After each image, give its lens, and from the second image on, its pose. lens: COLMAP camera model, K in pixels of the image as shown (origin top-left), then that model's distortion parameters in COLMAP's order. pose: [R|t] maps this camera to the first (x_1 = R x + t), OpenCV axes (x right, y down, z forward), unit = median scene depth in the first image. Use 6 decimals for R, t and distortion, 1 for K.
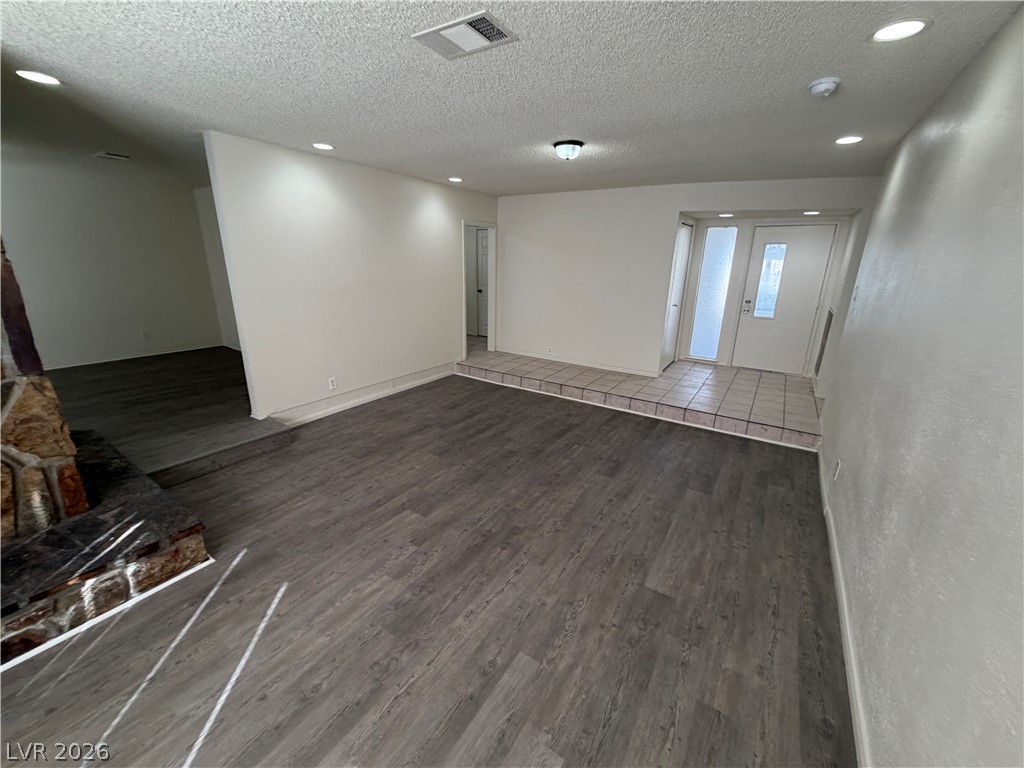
lens RADIAL K [[407.9, 0, 508.3], [0, 407.9, 386.3], [0, 0, 1]] dist [0.000241, 0.000352]
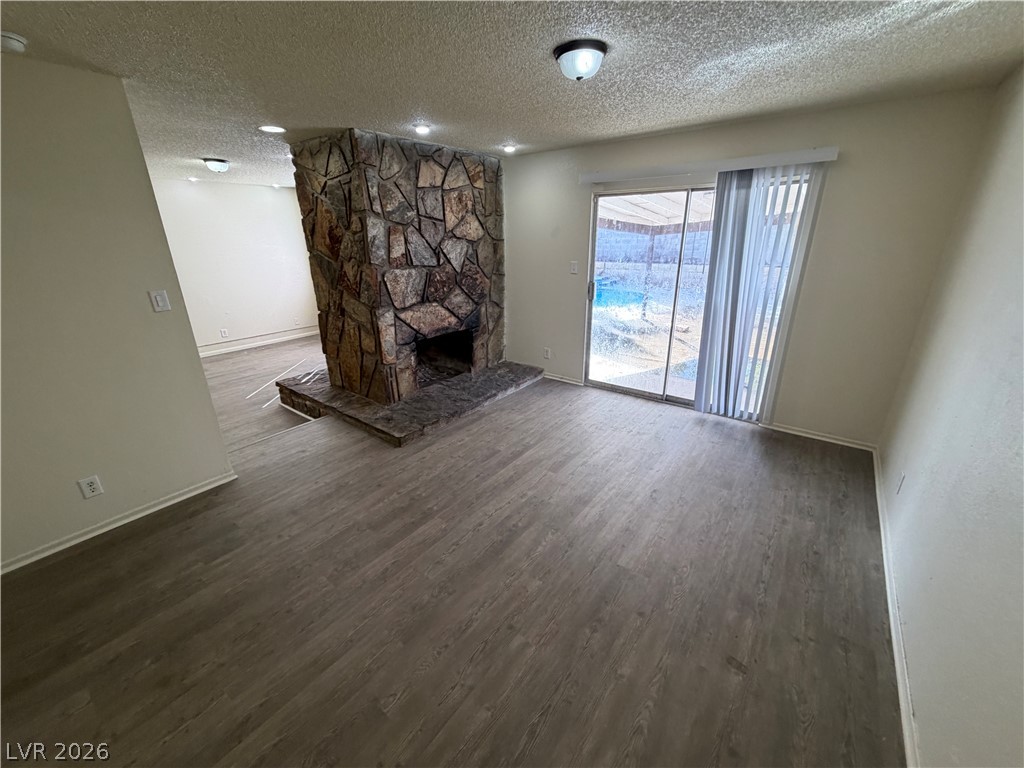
lens RADIAL K [[407.9, 0, 508.6], [0, 407.9, 387.5], [0, 0, 1]] dist [0.000241, 0.000352]
pose [[-0.997474, -0.033948, 0.062402, -1.402566], [0.011904, 0.786132, 0.617944, -0.617424], [-0.070034, 0.617125, -0.783742, 1.738073]]
